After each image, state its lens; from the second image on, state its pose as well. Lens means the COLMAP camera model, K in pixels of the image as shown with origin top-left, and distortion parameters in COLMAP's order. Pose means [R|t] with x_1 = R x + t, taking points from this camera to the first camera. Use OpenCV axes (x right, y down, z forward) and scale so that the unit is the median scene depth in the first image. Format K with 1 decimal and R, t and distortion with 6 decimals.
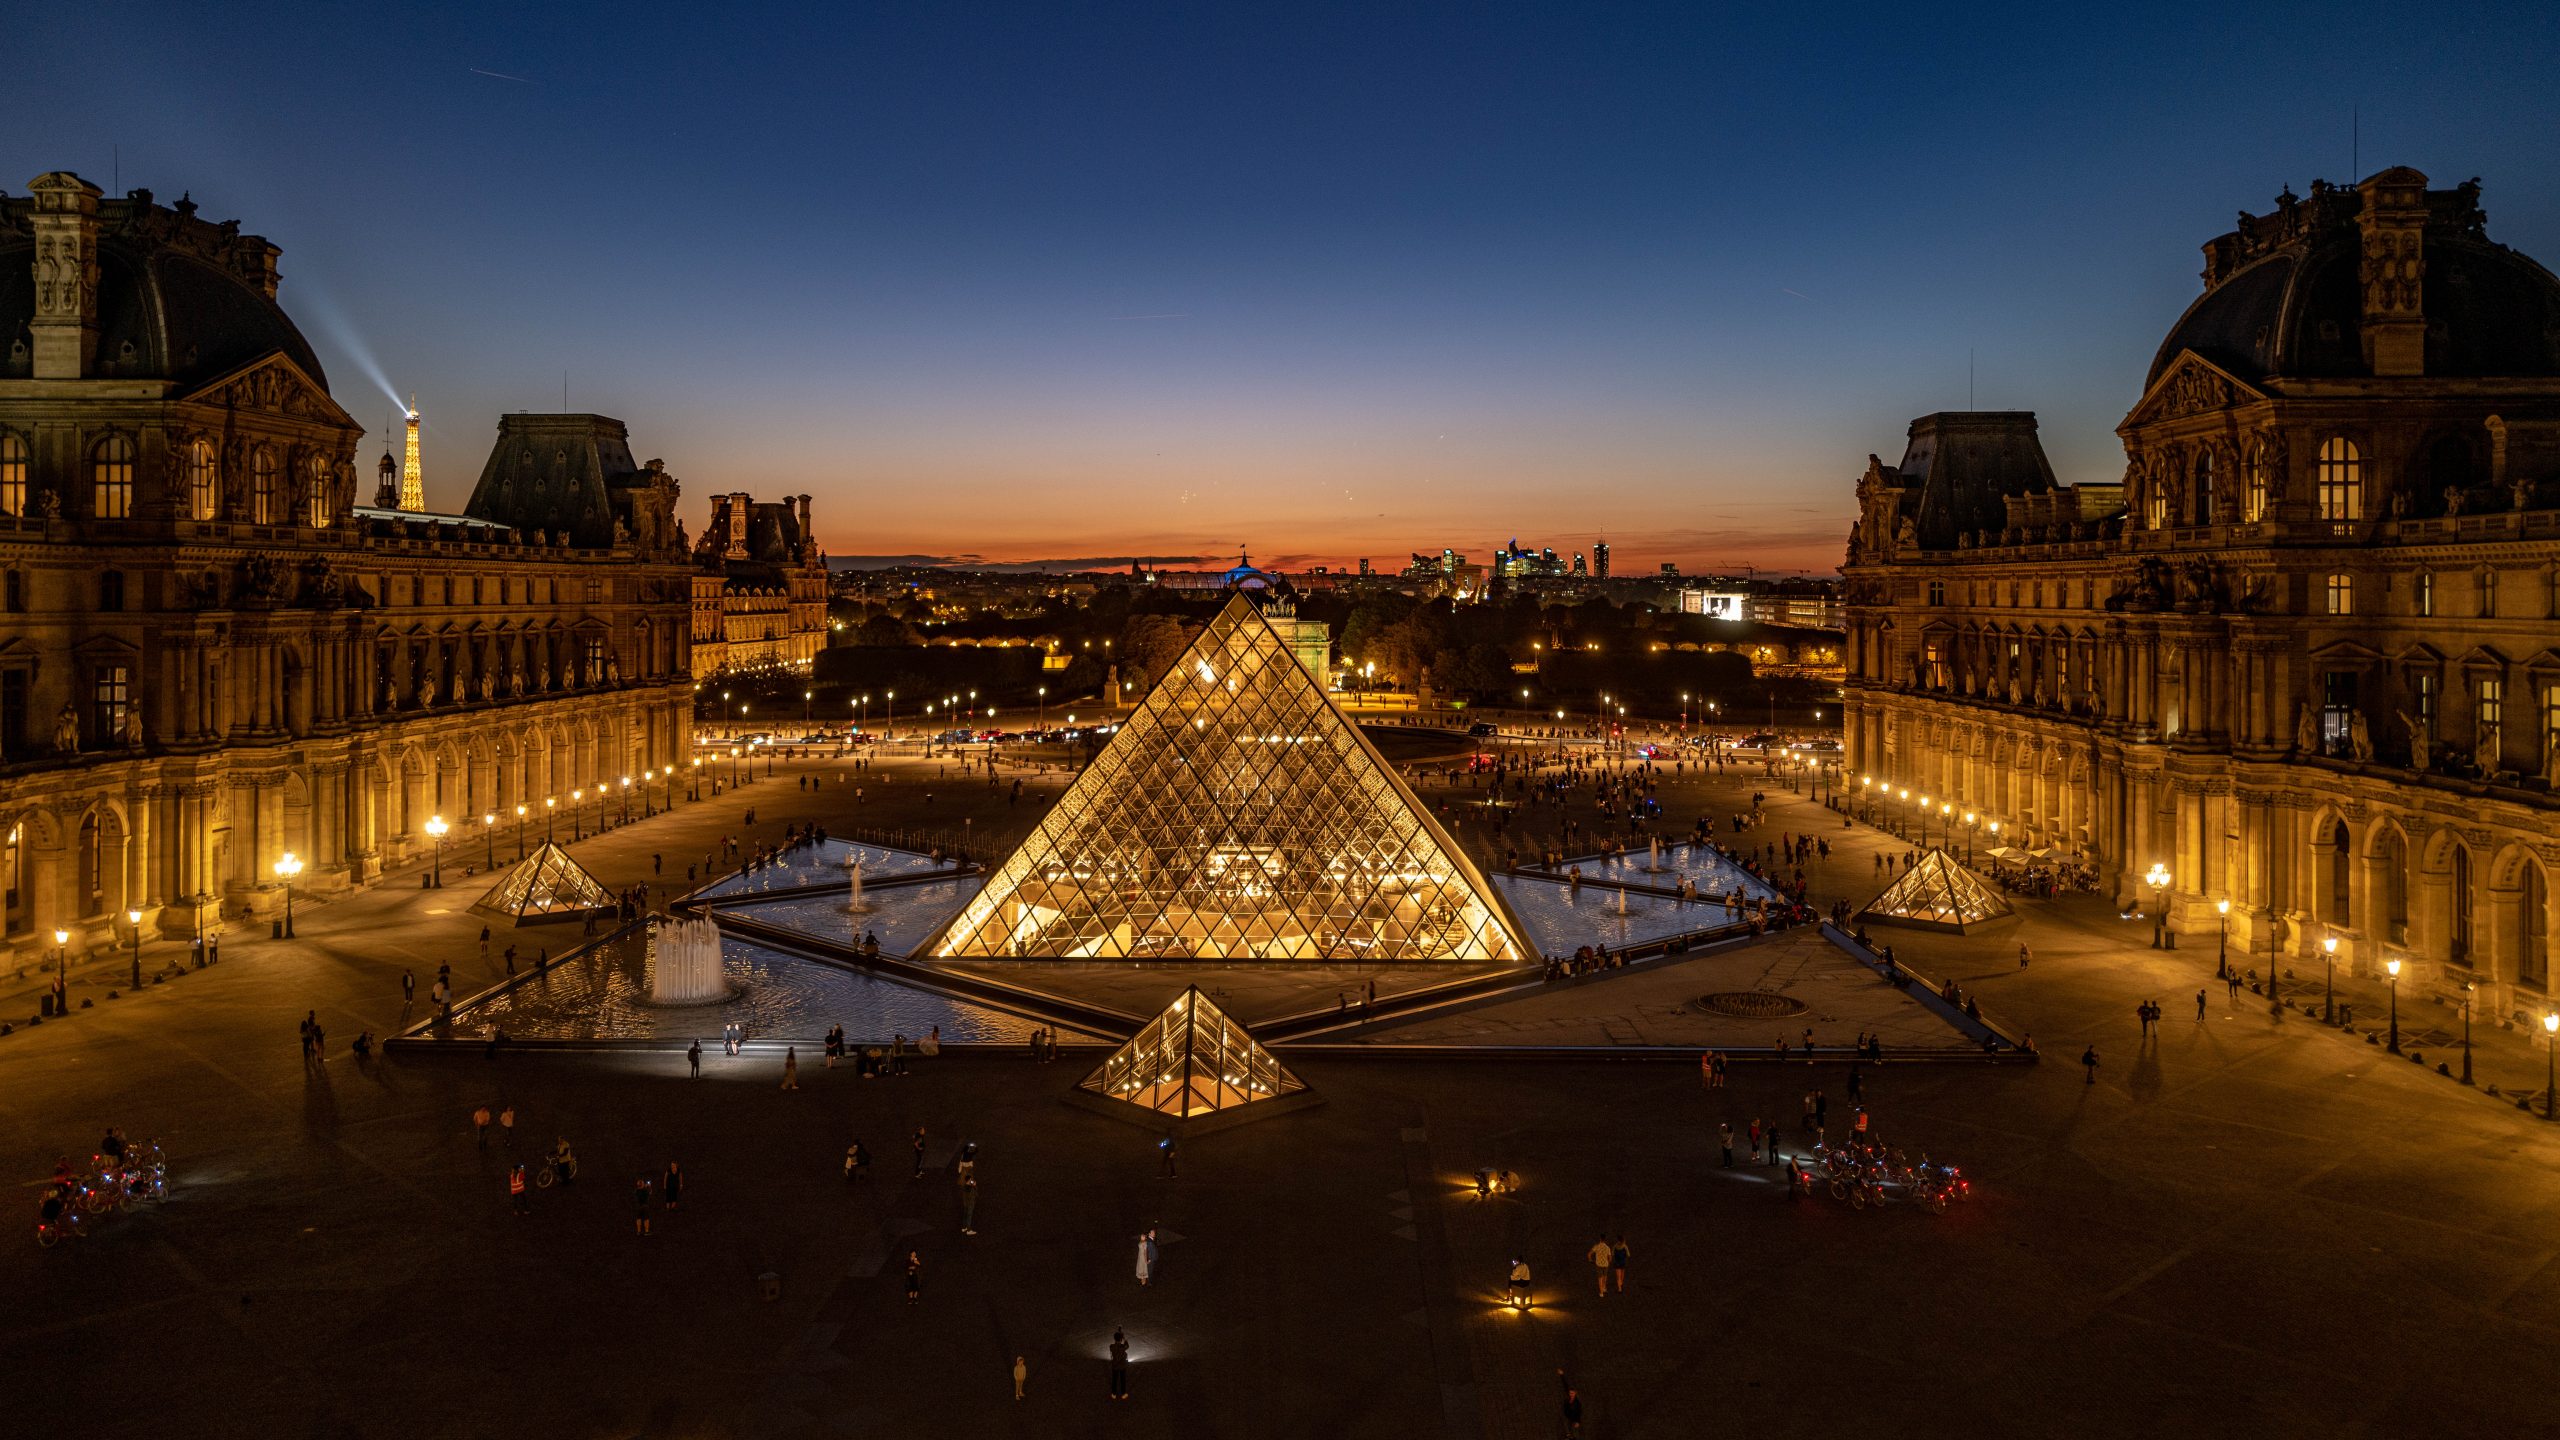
lens RADIAL K [[1948.9, 0, 1280.7], [0, 1948.9, 606.6], [0, 0, 1]] dist [-0.052898, 0.088120]
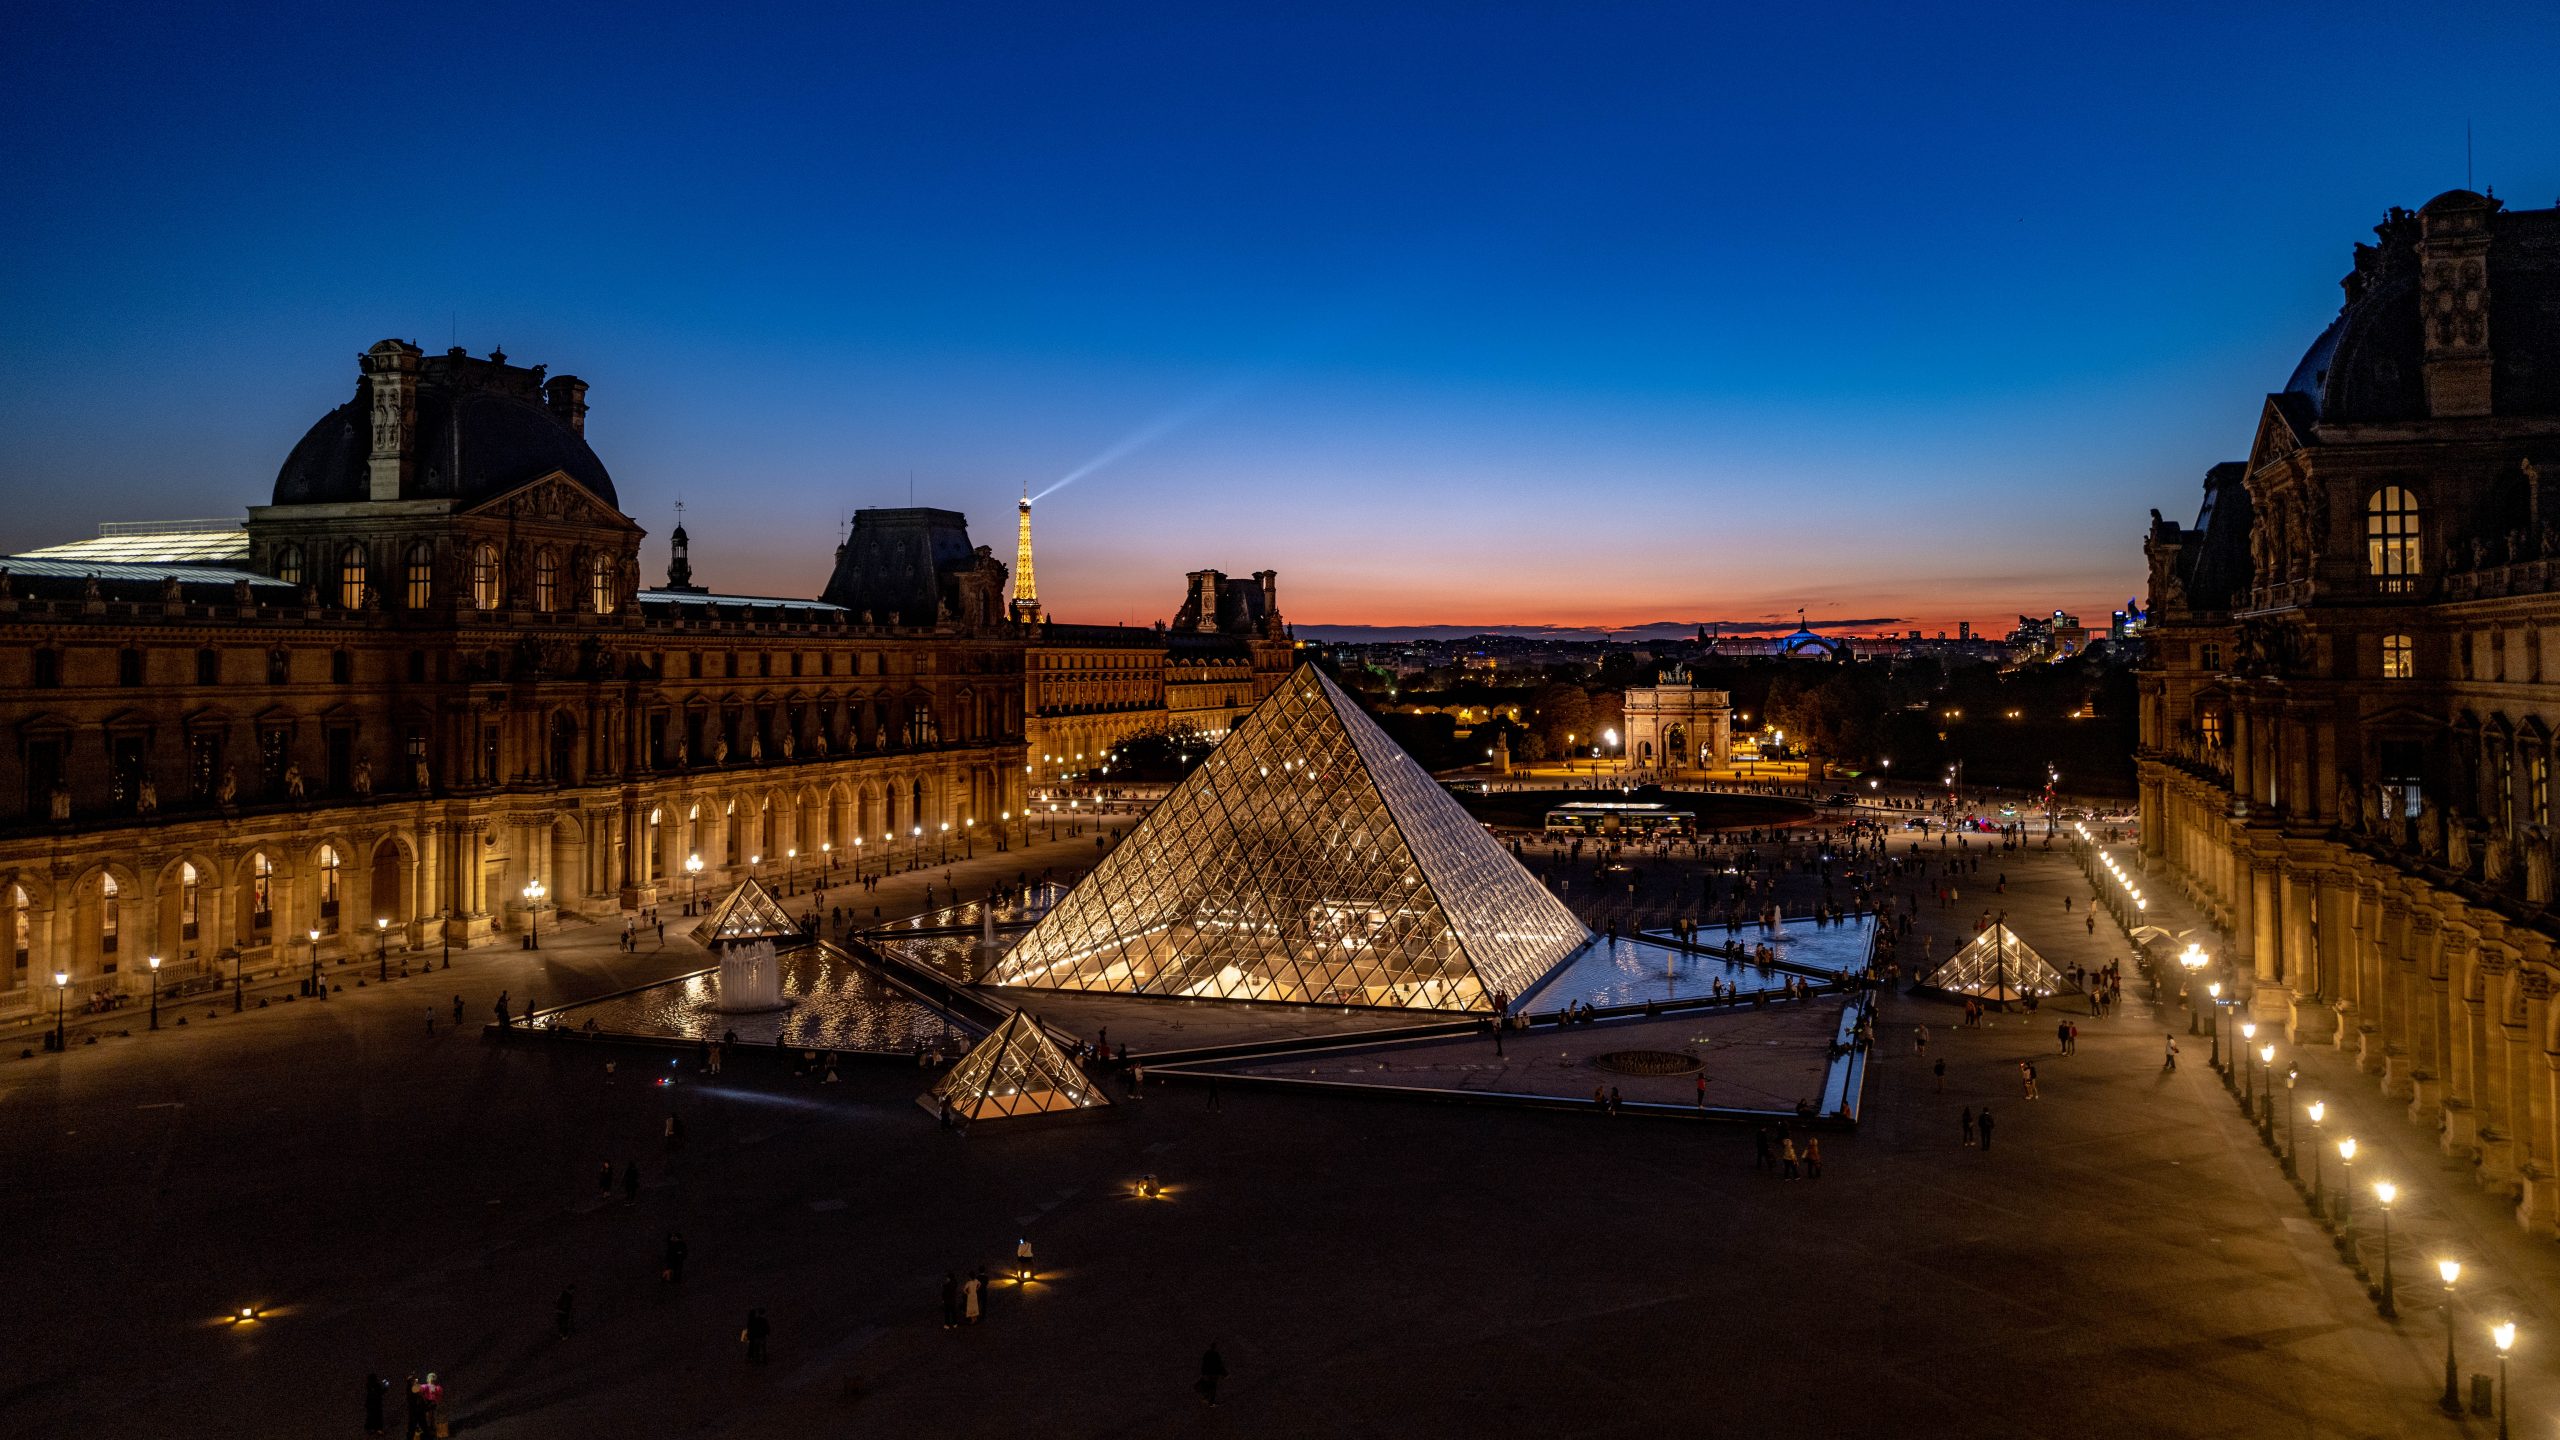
lens RADIAL K [[1948.9, 0, 1280.7], [0, 1948.9, 606.6], [0, 0, 1]] dist [-0.052898, 0.088120]
pose [[0.953922, -0.015100, -0.299673, 0.299893], [0.004602, 0.999352, -0.035708, 0.000450], [0.300018, 0.032684, 0.953373, -0.034473]]
